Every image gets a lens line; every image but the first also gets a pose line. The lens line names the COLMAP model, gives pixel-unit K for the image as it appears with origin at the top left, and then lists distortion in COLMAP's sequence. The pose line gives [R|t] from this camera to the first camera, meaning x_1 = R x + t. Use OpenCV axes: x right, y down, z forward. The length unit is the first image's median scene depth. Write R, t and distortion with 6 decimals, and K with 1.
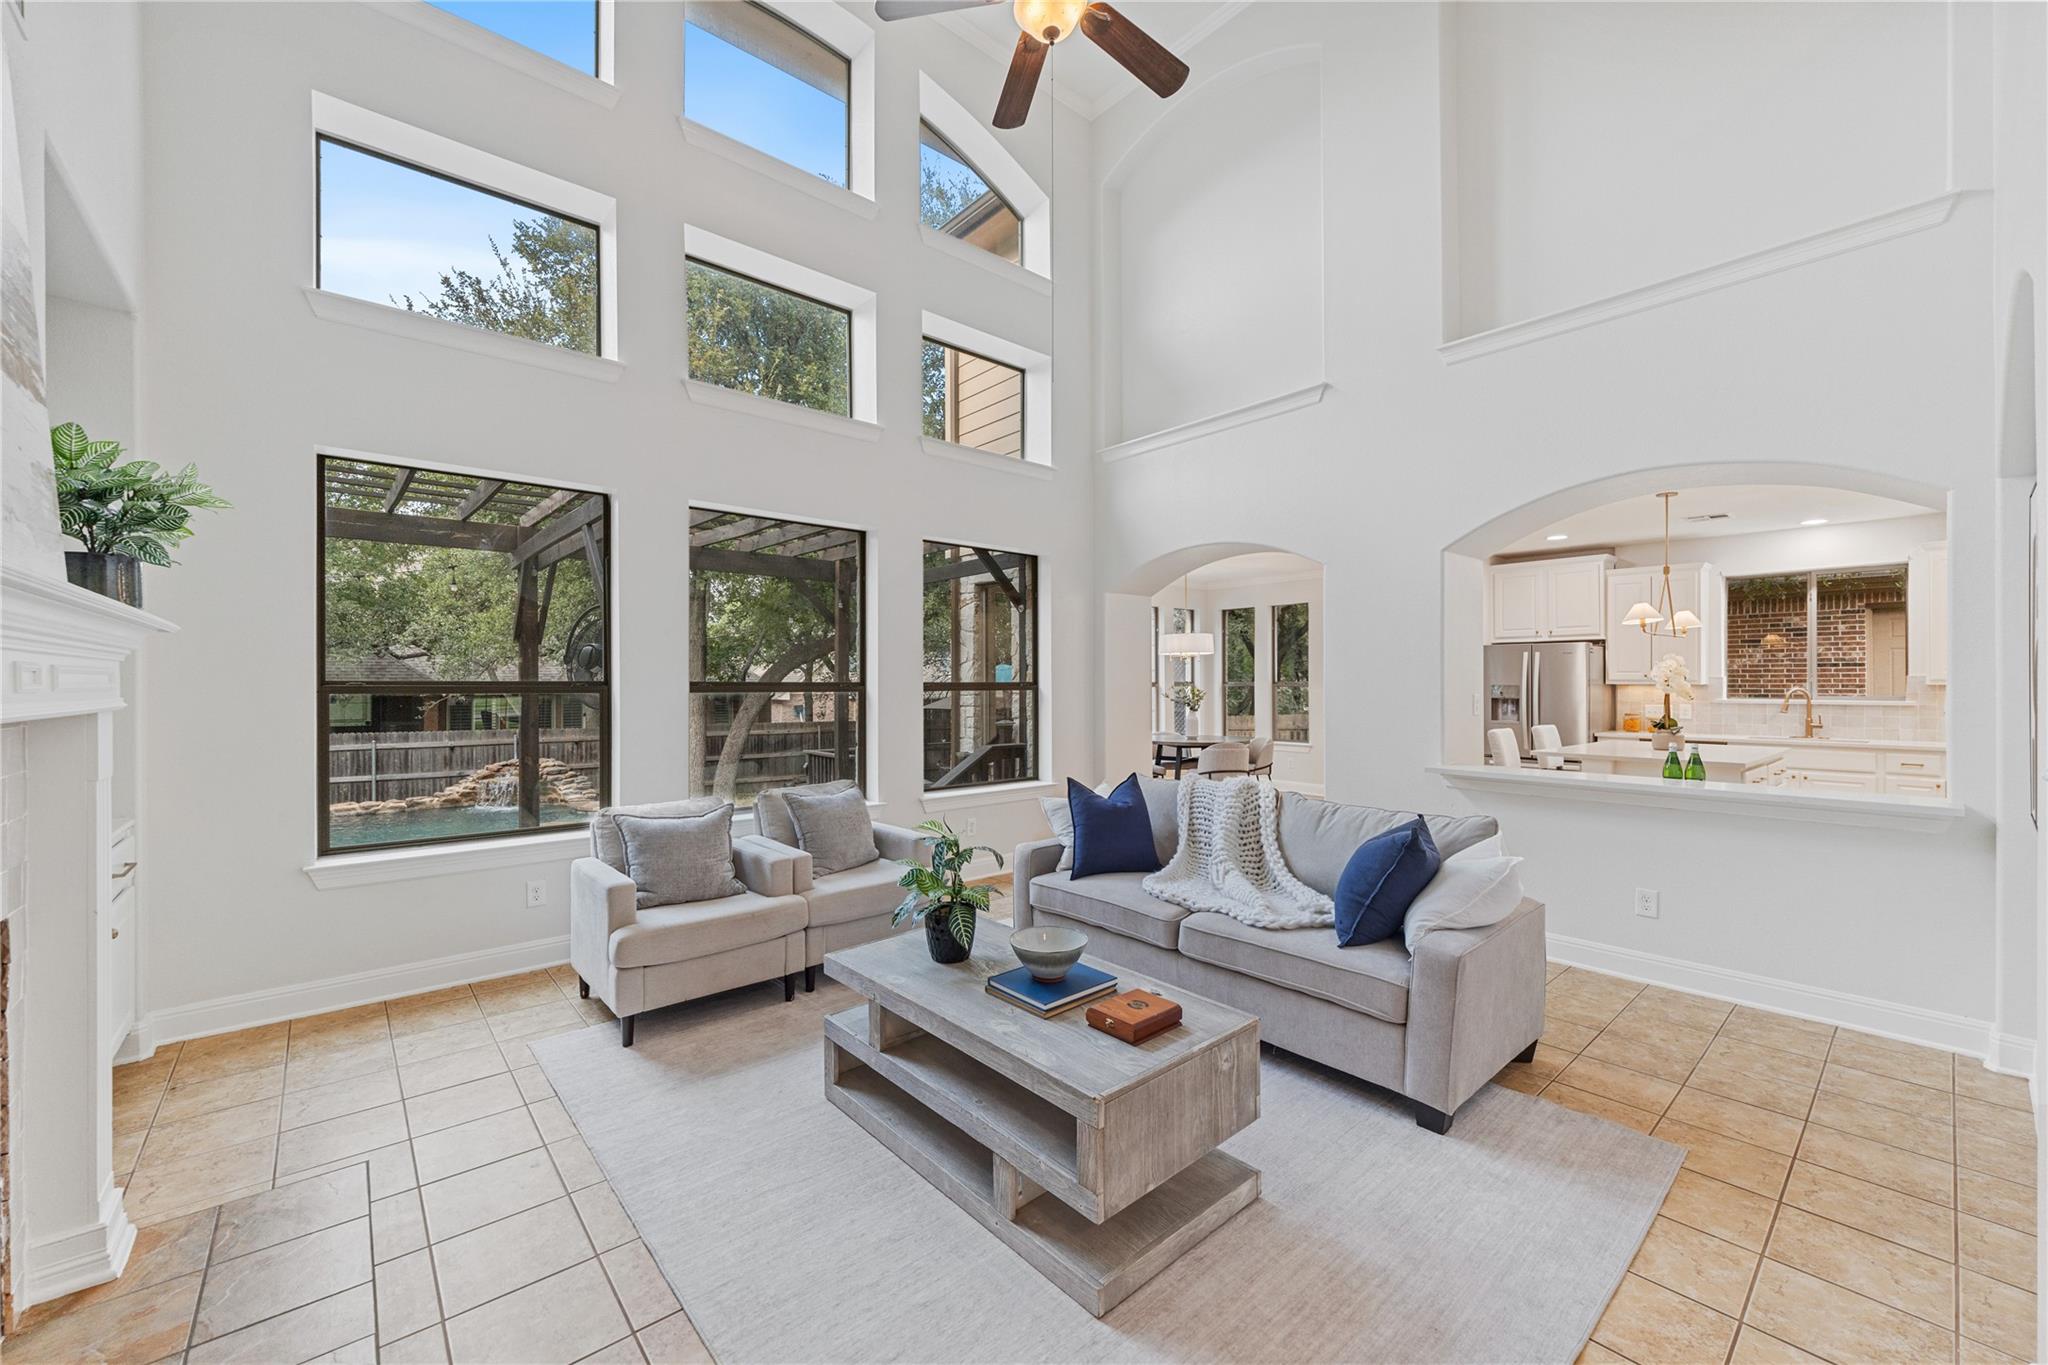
lens RADIAL K [[797.0, 0, 1025.6], [0, 797.0, 687.5], [0, 0, 1]] dist [-0.001112, -0.000900]
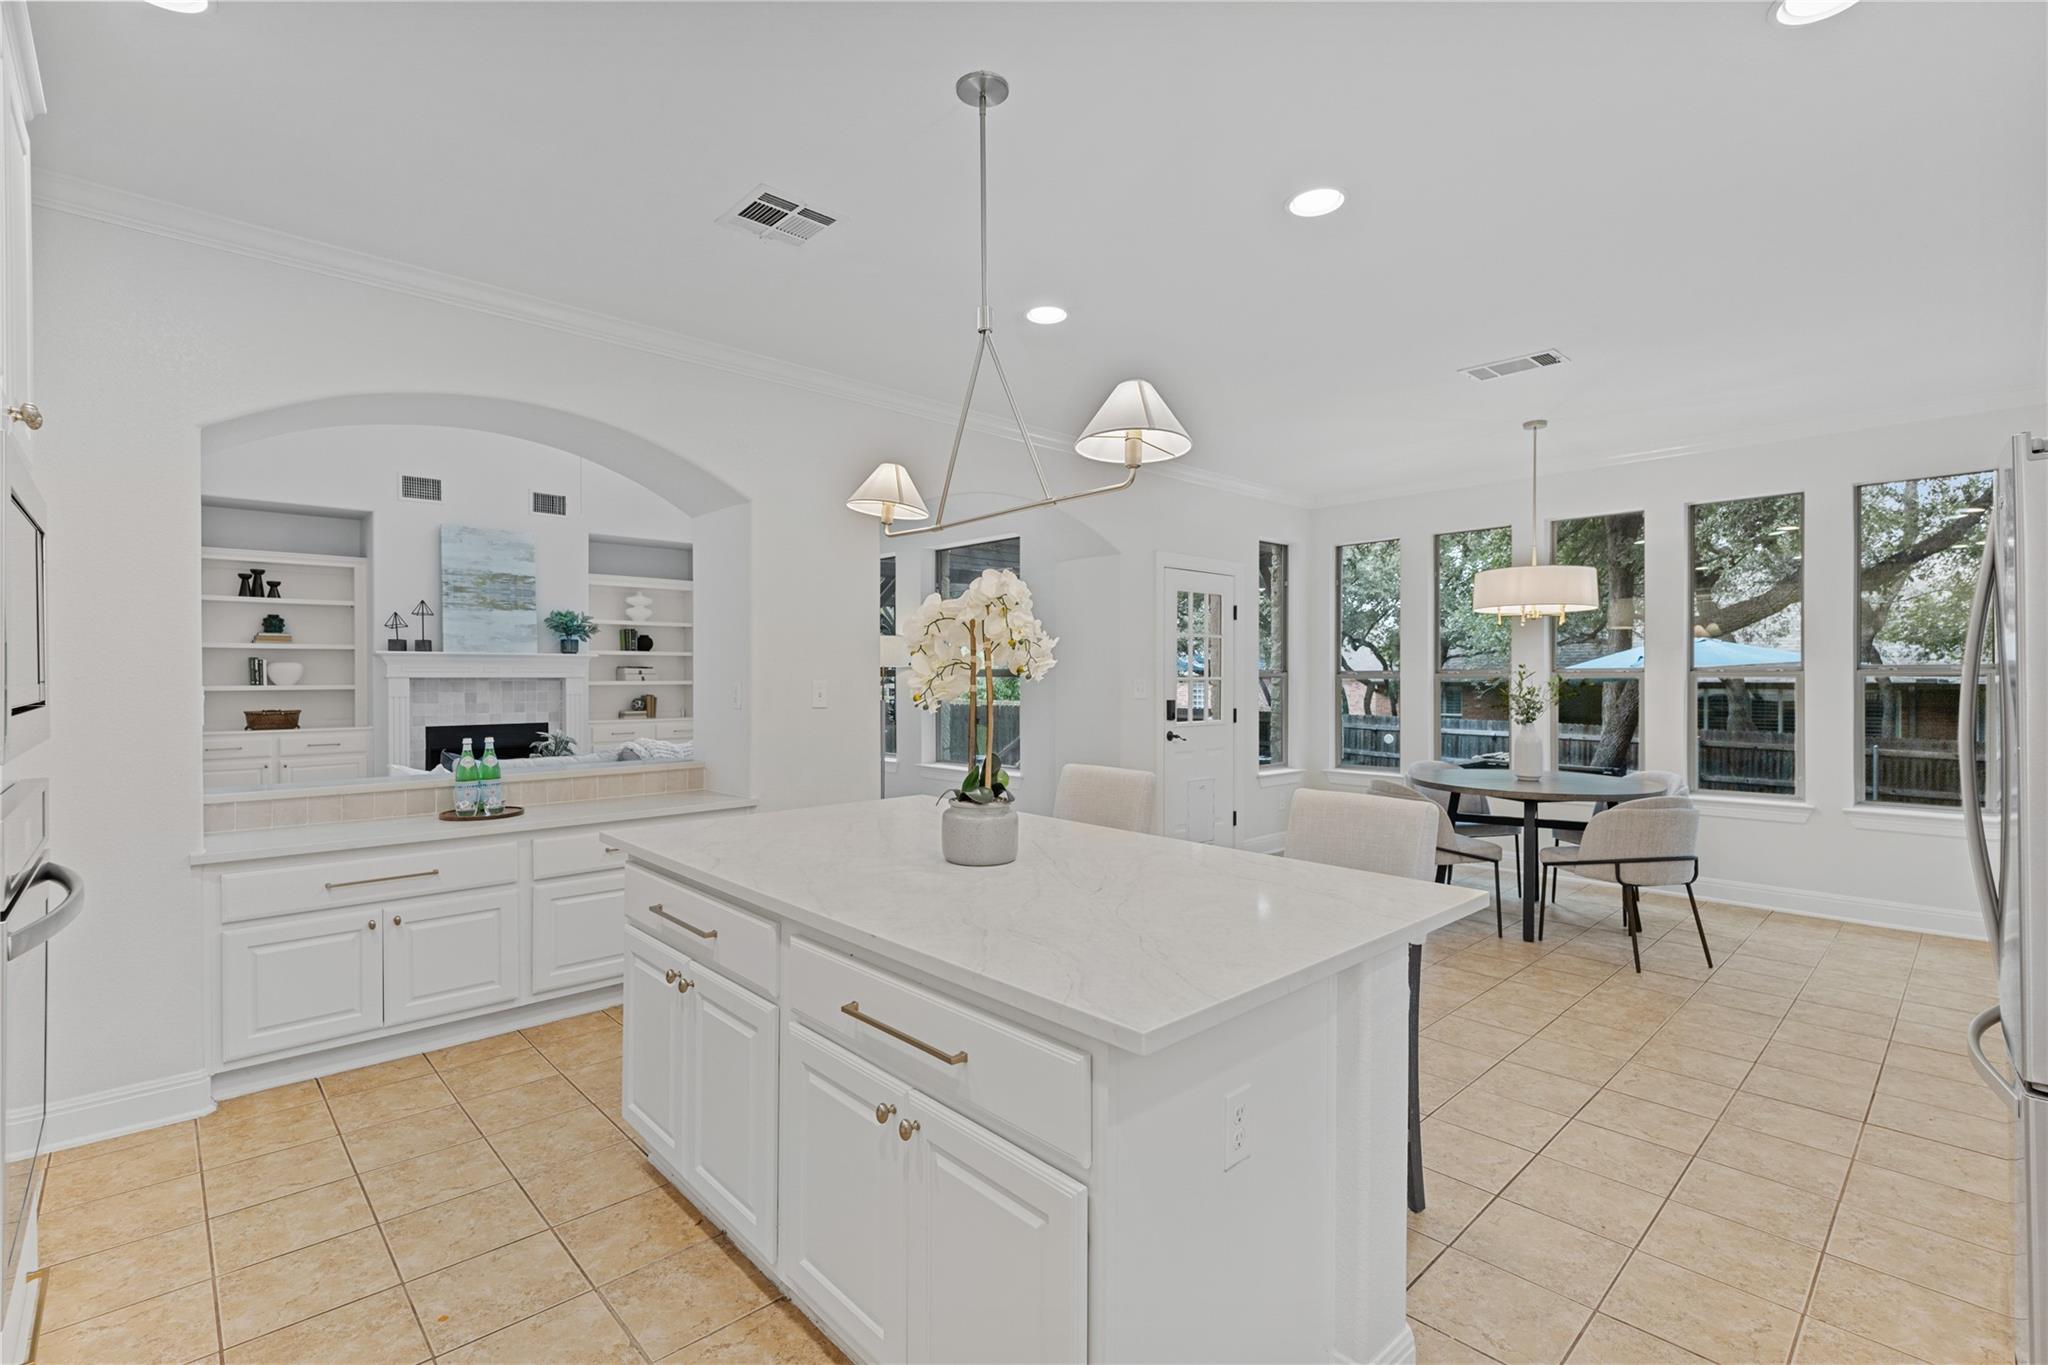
lens RADIAL K [[929.7, 0, 1011.5], [0, 929.7, 678.3], [0, 0, 1]] dist [0.000412, 0.000728]
pose [[0.038442, 0.005537, -0.999245, 0.469486], [-0.007345, 0.999959, 0.005258, -0.000085], [0.999234, 0.007138, 0.038481, 0.390611]]
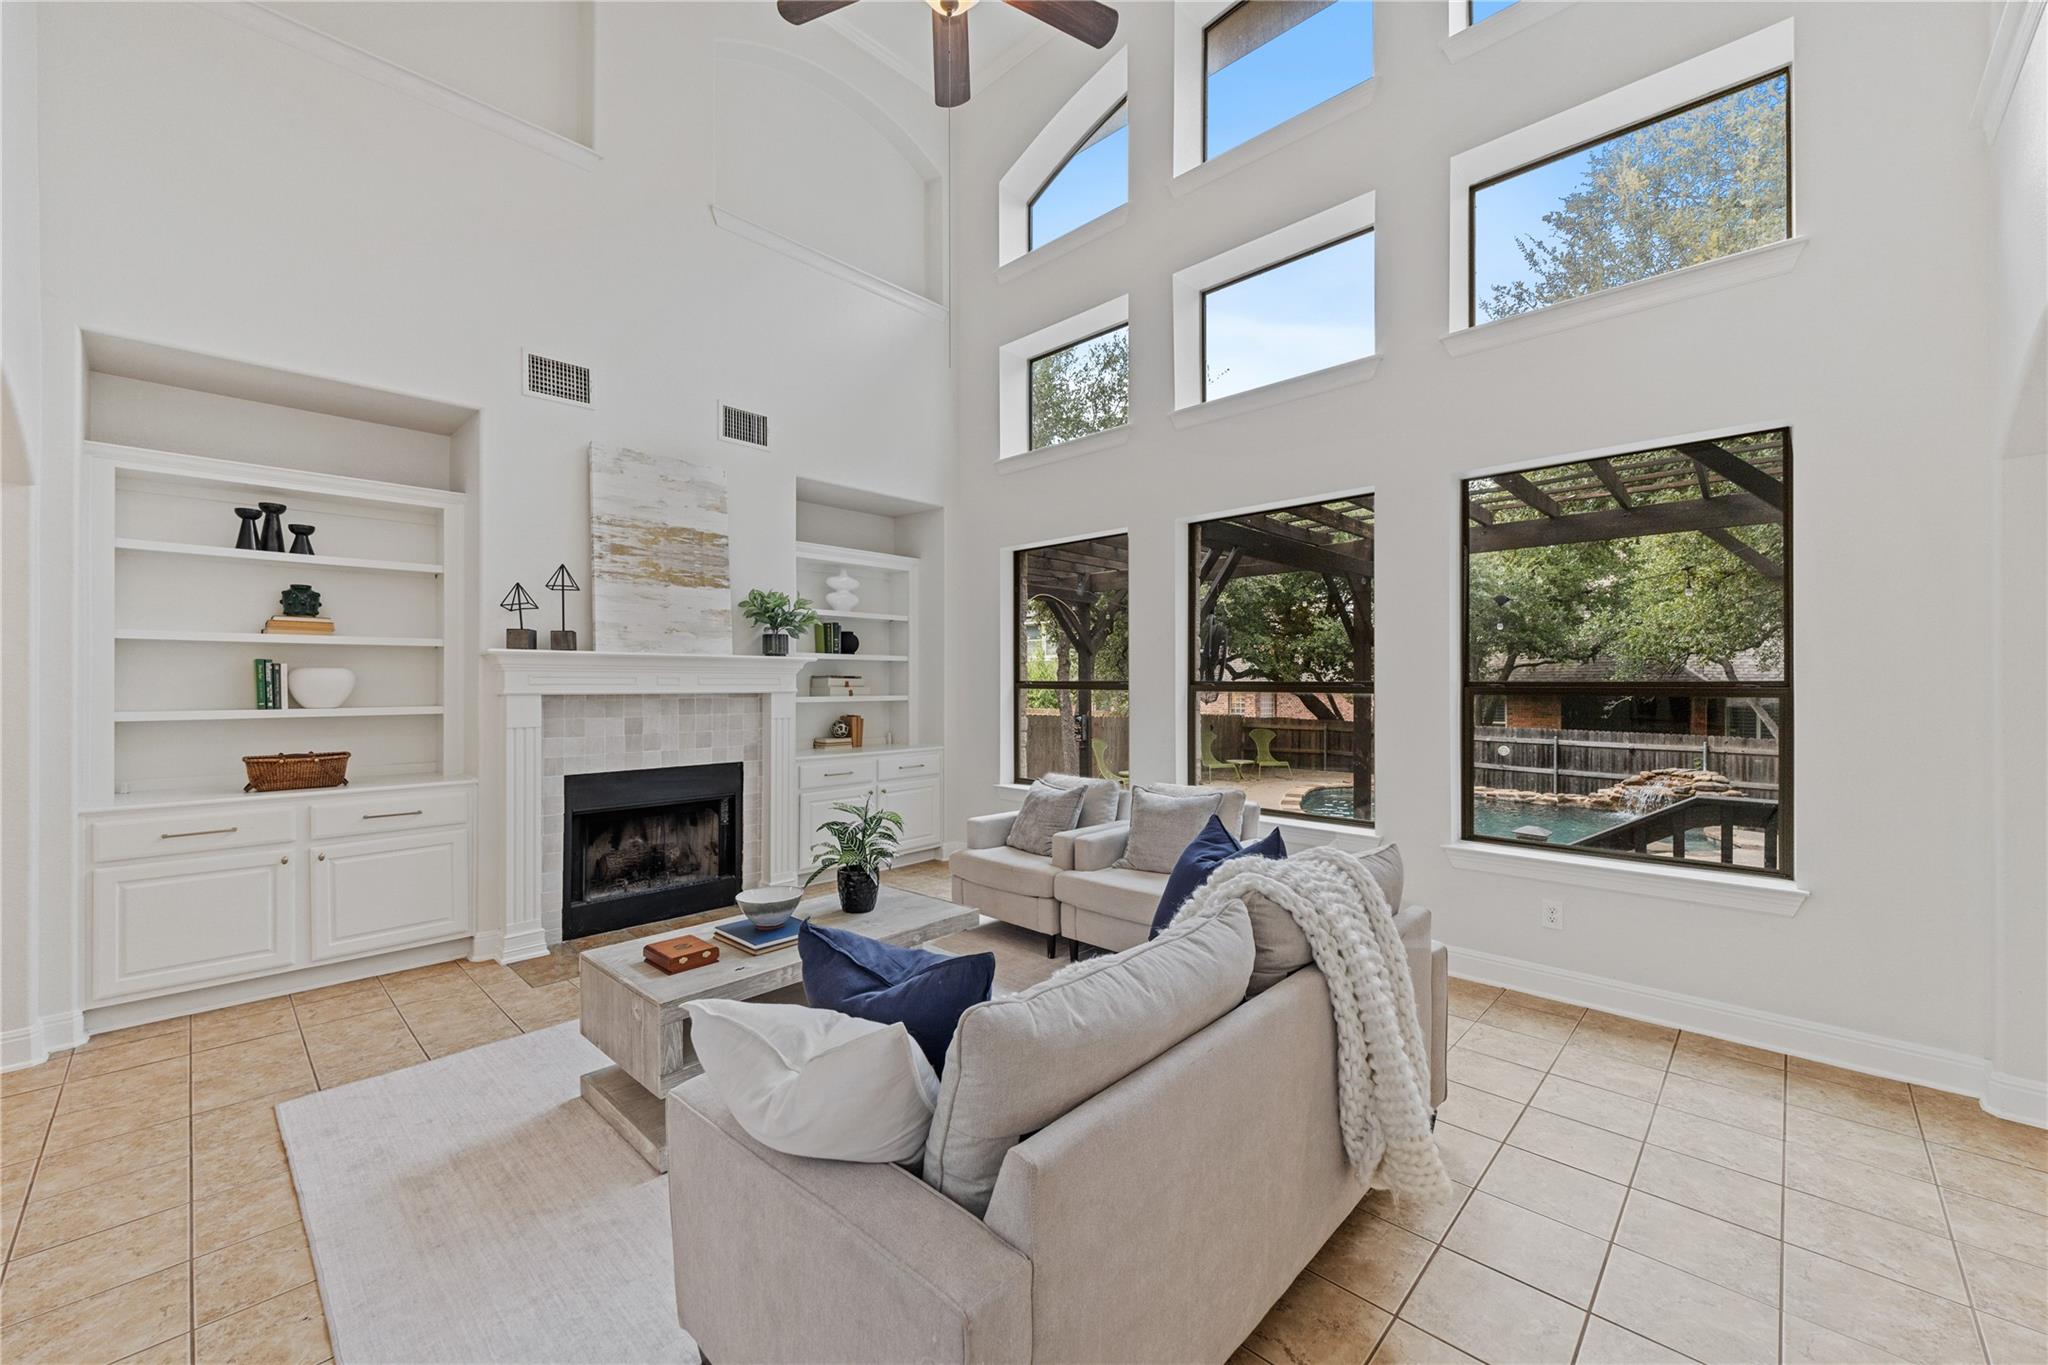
lens RADIAL K [[797.0, 0, 1012.6], [0, 797.0, 681.0], [0, 0, 1]] dist [-0.001112, -0.000900]
pose [[0.090319, 0.000493, -0.995913, 0.188194], [-0.008883, 0.999960, -0.000311, -0.001072], [0.995873, 0.008875, 0.090320, 0.187735]]
